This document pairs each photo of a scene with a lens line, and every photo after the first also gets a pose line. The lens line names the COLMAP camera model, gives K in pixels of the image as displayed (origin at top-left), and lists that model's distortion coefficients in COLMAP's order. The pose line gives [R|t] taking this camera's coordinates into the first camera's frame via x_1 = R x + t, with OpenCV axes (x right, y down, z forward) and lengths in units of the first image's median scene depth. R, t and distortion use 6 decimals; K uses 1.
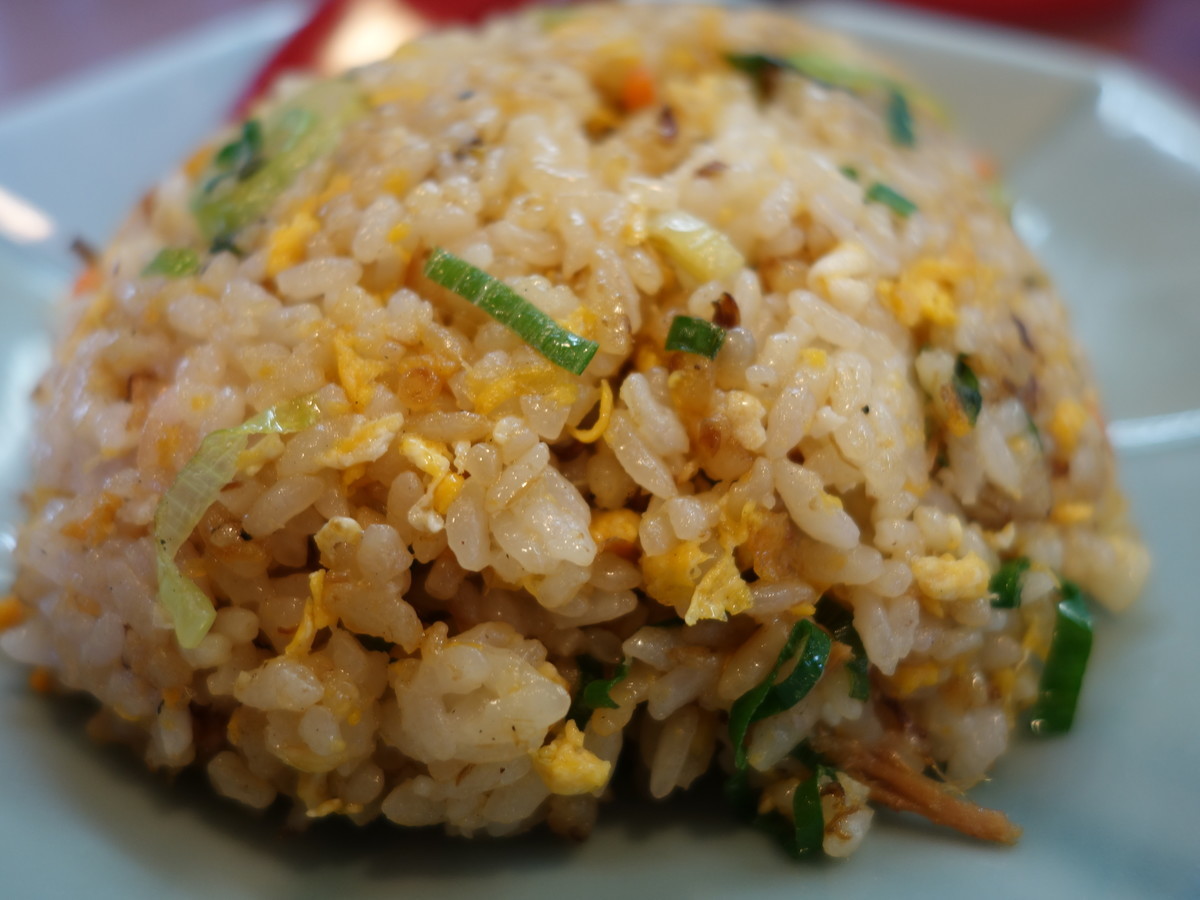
lens RADIAL K [[1089.1, 0, 600.0], [0, 1089.1, 450.0], [0, 0, 1]] dist [0.019875, 0.009521]
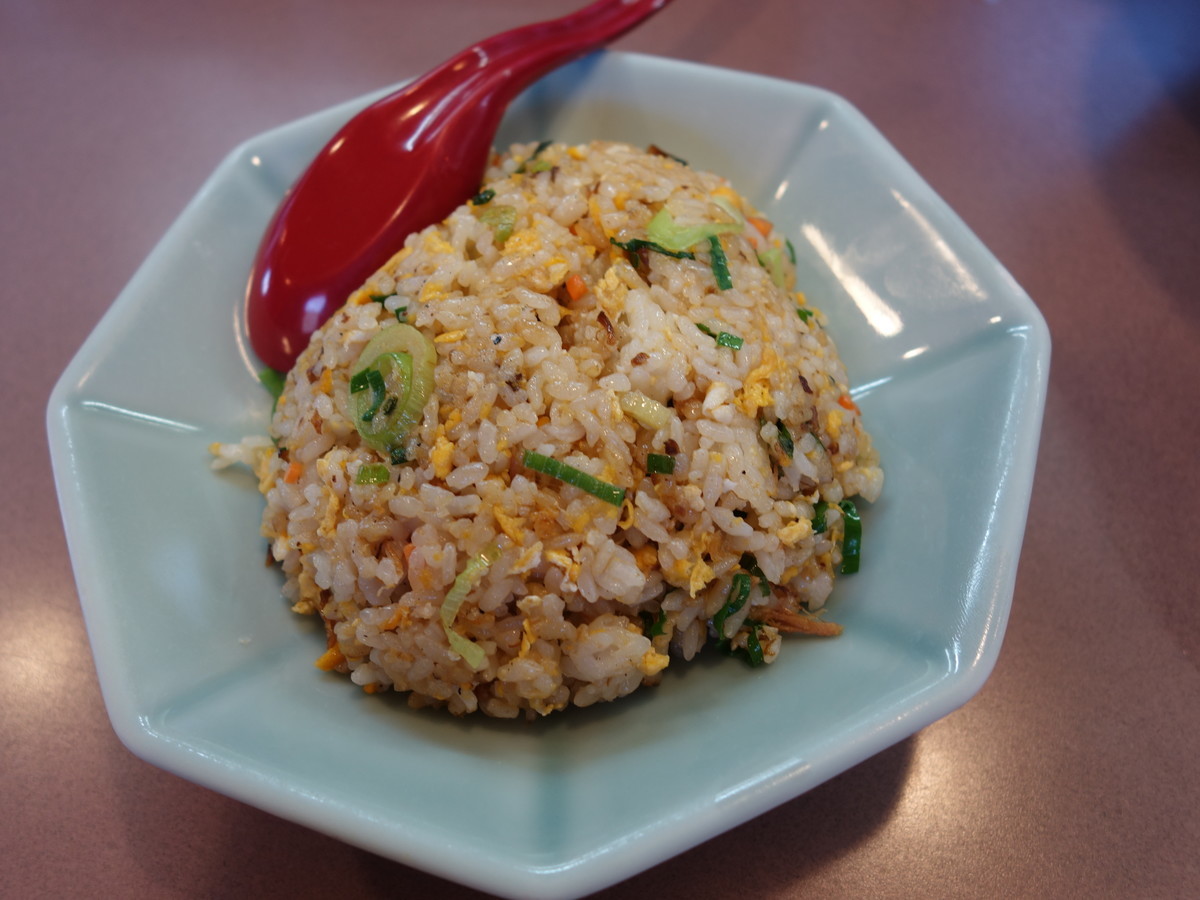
lens RADIAL K [[1089.1, 0, 600.0], [0, 1089.1, 450.0], [0, 0, 1]] dist [0.019875, 0.009521]
pose [[0.955927, -0.271720, 0.111226, -0.253792], [0.230575, 0.929289, 0.288544, -0.769704], [-0.181765, -0.250181, 0.950984, -0.979281]]
